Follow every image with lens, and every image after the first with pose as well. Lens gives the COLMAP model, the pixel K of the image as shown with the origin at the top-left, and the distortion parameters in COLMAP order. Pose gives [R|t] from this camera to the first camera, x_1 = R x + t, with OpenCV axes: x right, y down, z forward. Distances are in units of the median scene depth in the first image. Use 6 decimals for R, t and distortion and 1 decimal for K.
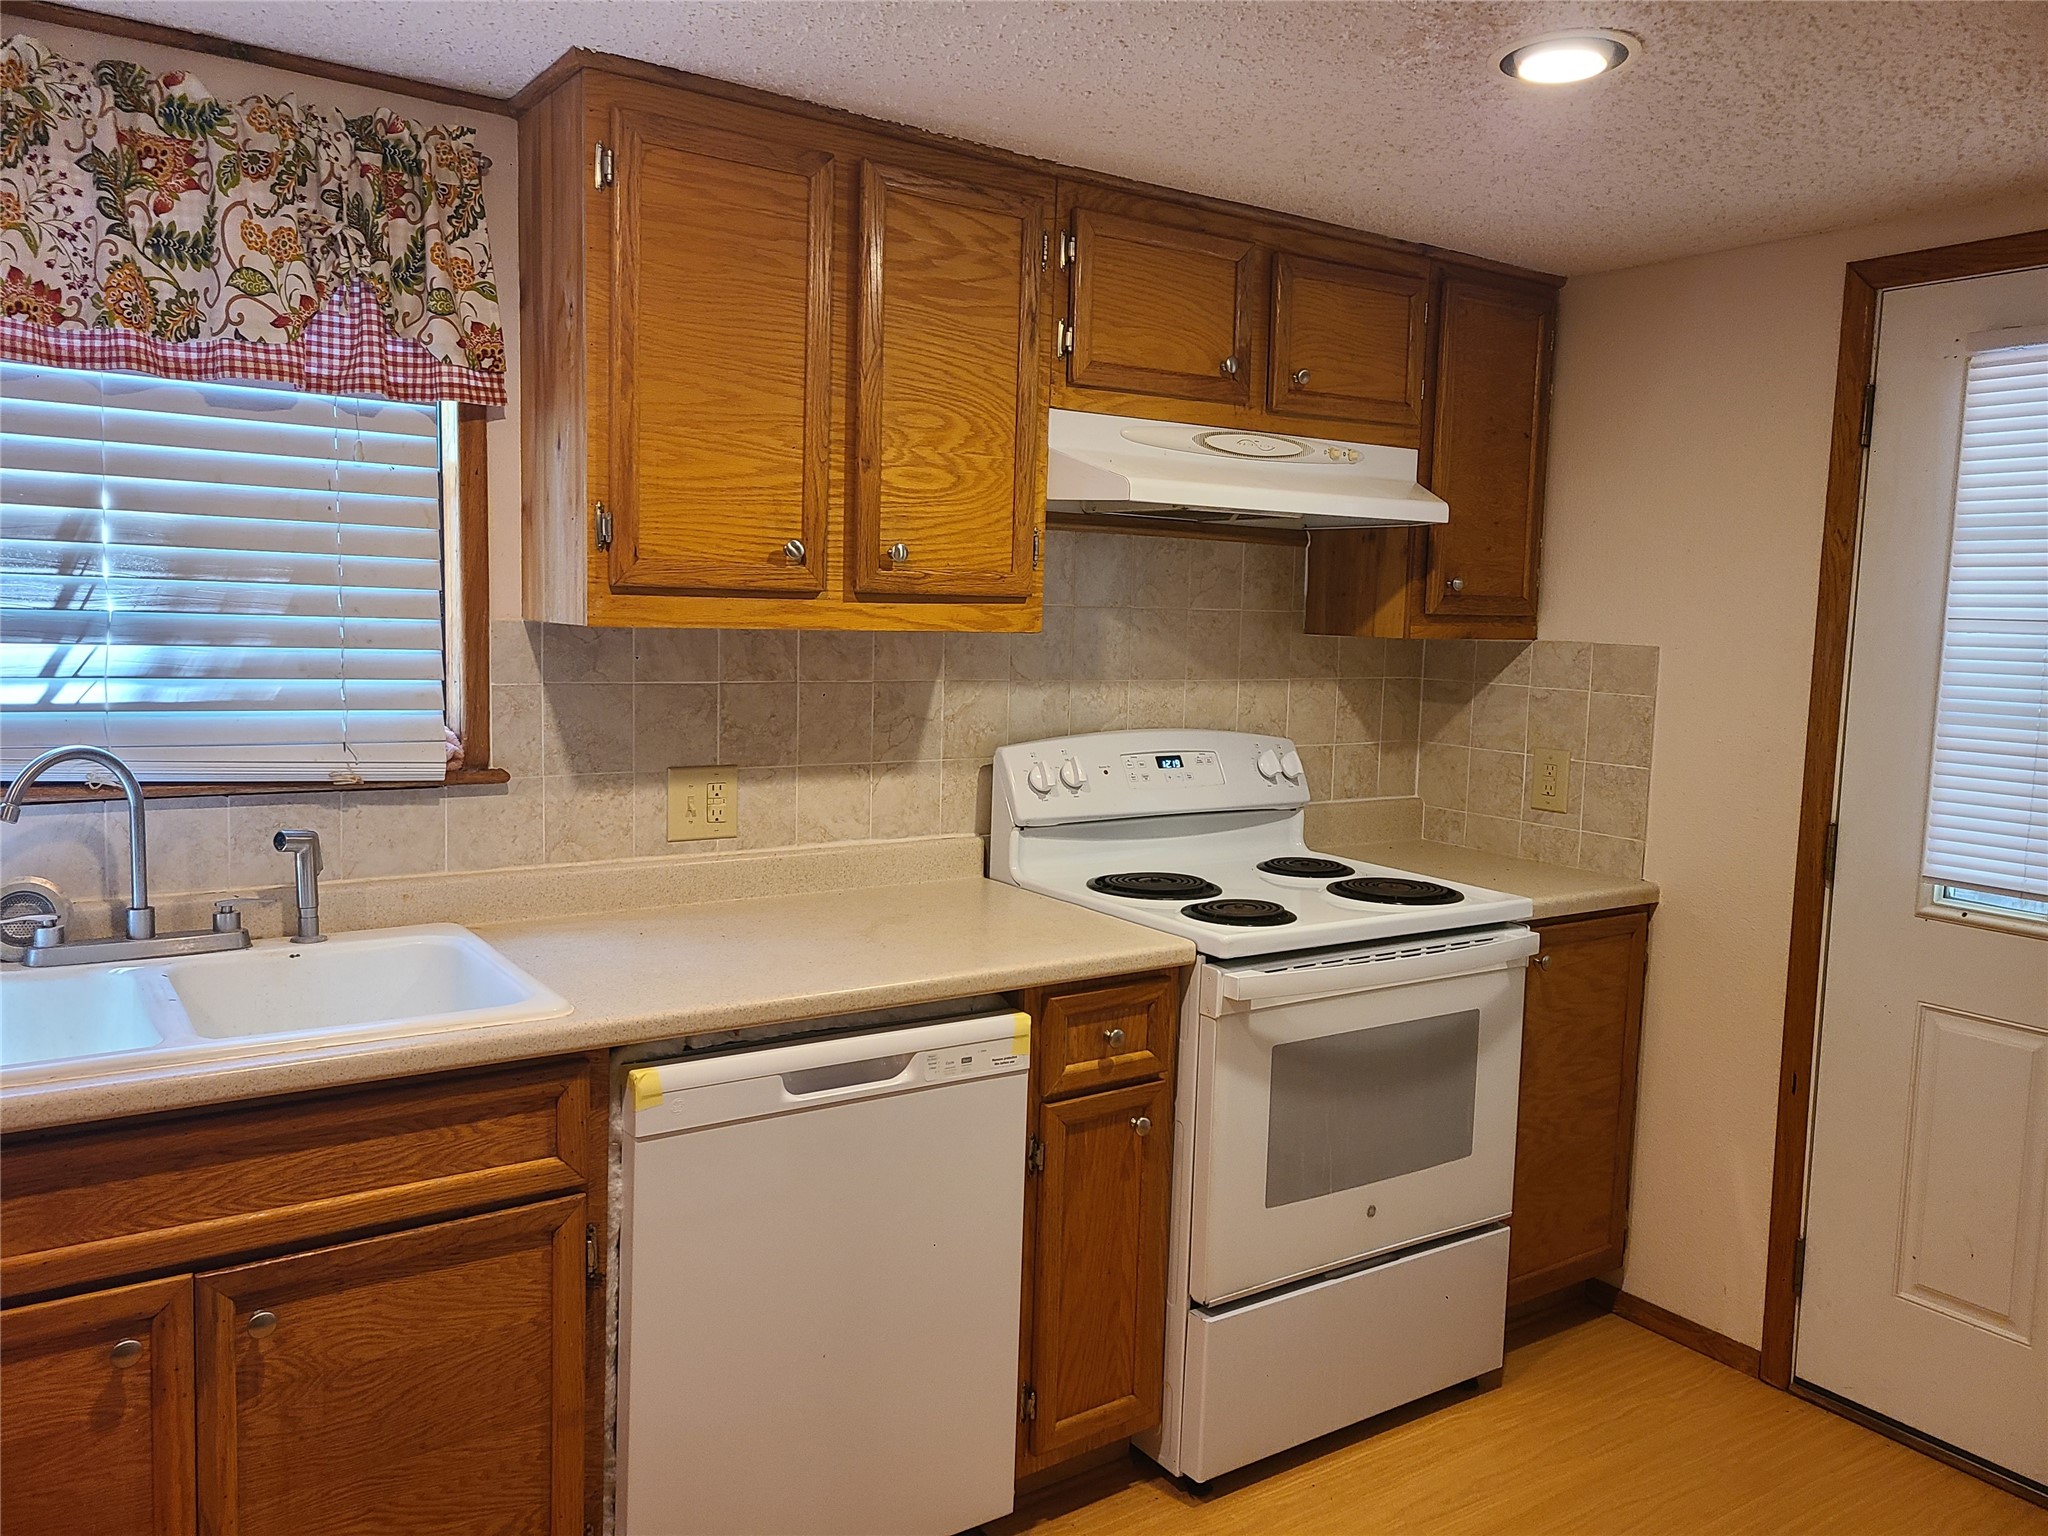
lens RADIAL K [[1528.2, 0, 1024.2], [0, 1528.2, 769.8], [0, 0, 1]] dist [0.045607, -0.024161]
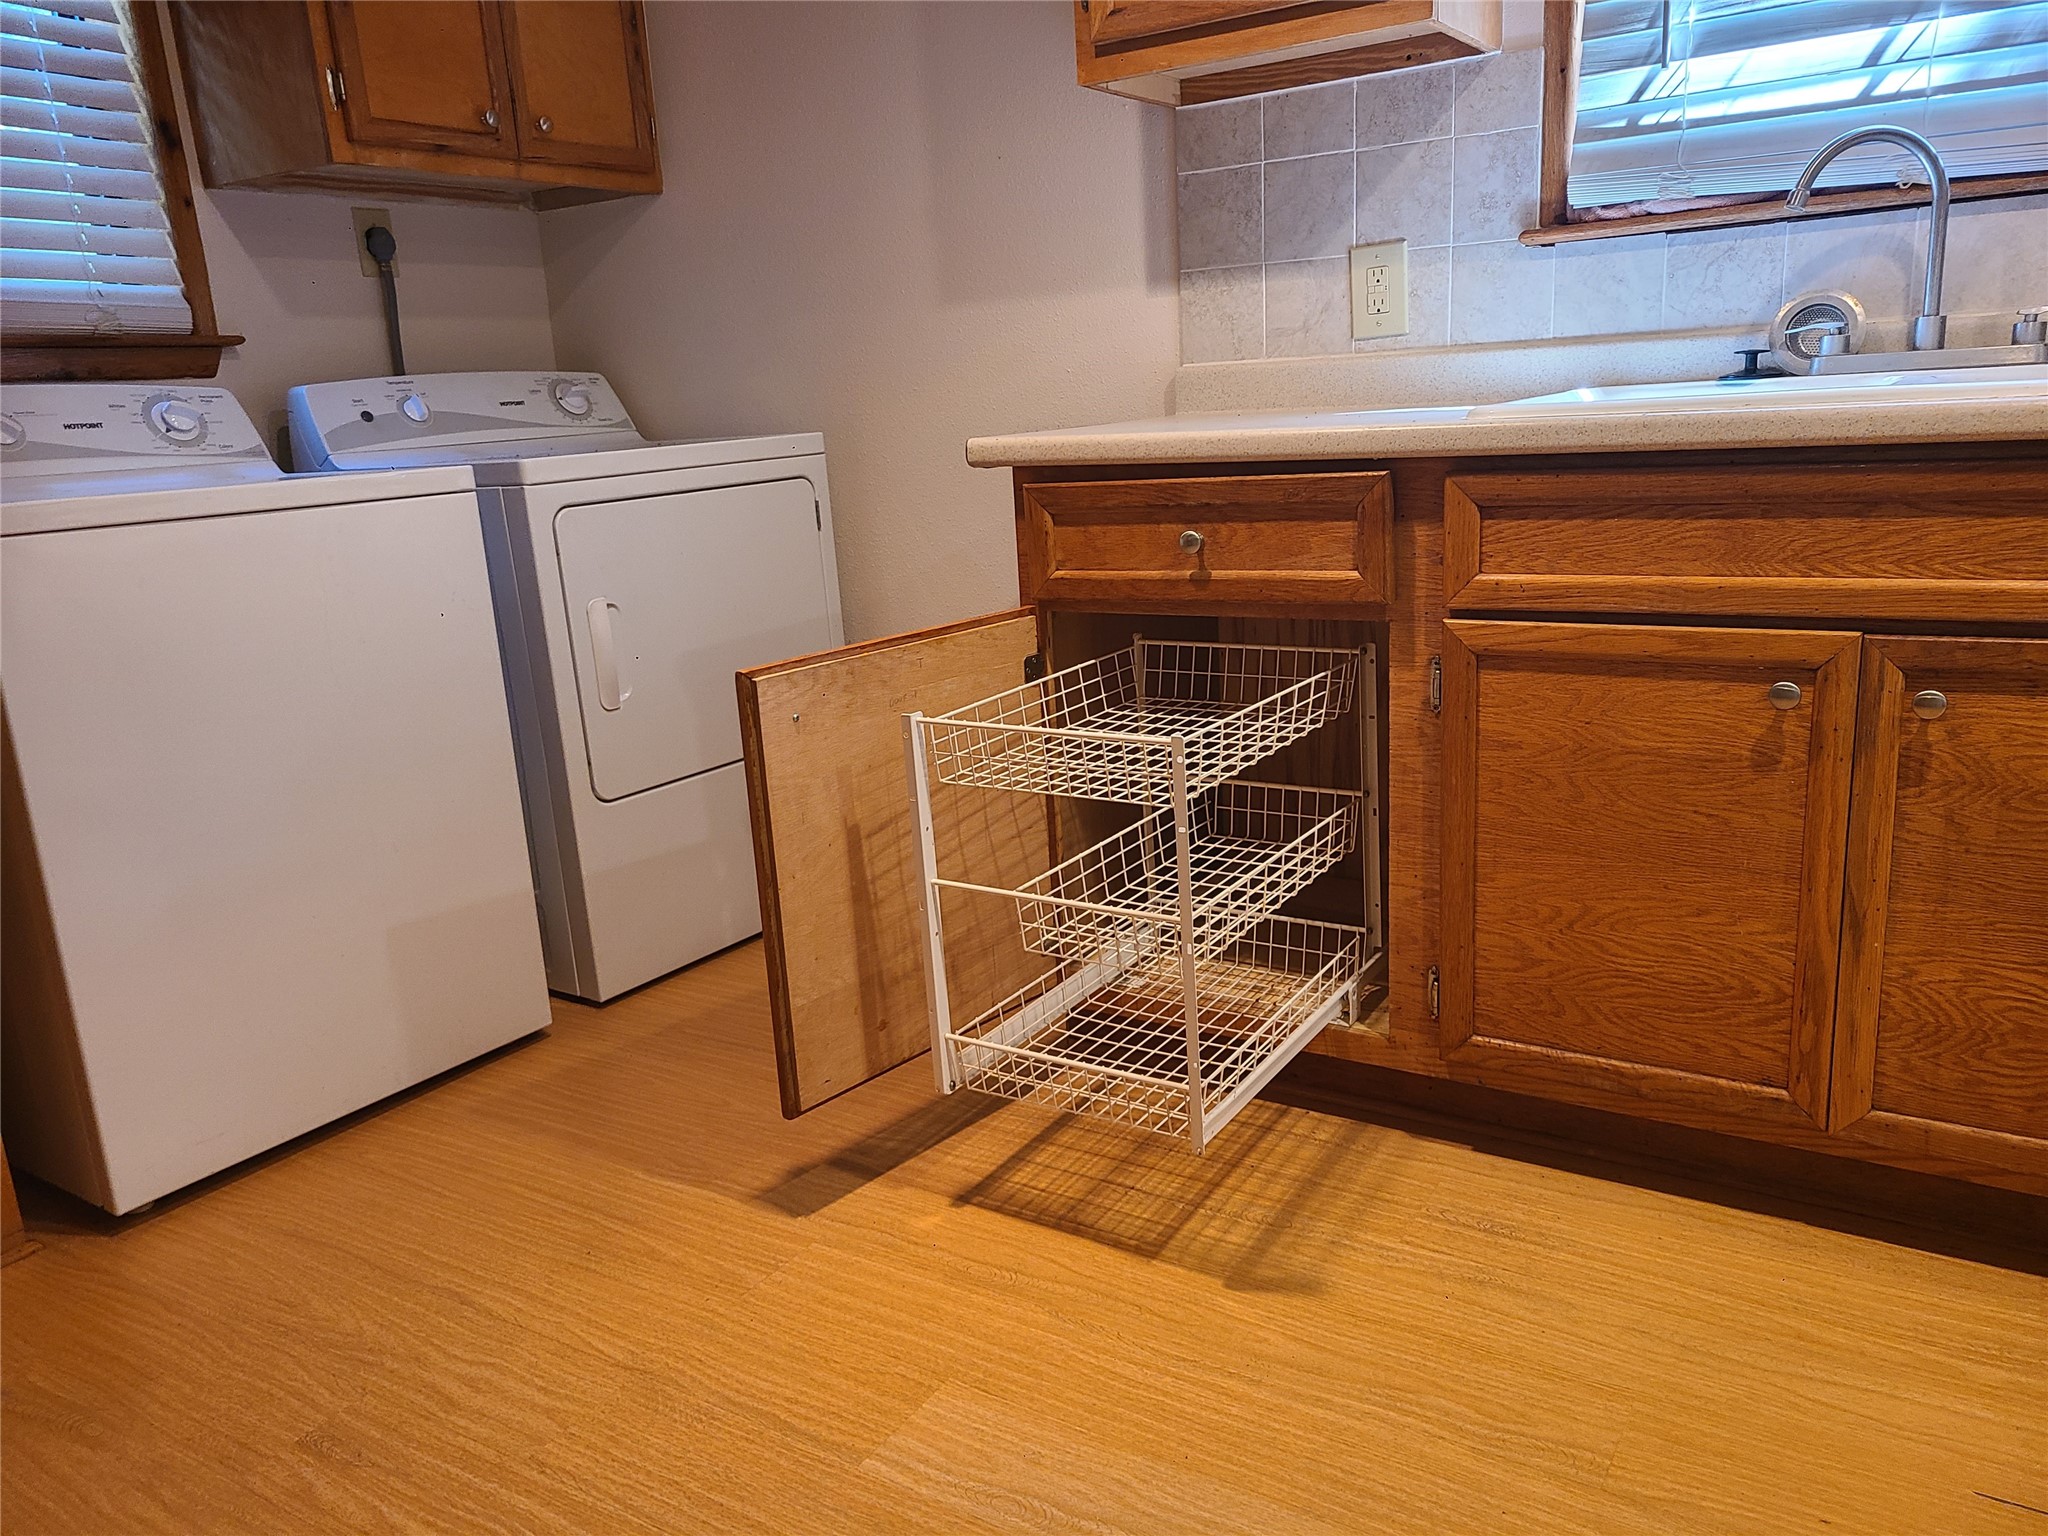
lens RADIAL K [[1528.2, 0, 1019.2], [0, 1528.2, 764.4], [0, 0, 1]] dist [0.045607, -0.024161]
pose [[0.373348, 0.168024, -0.912348, 0.136582], [-0.024406, 0.984899, 0.171399, 0.249558], [0.927370, -0.041725, 0.371811, 0.171368]]
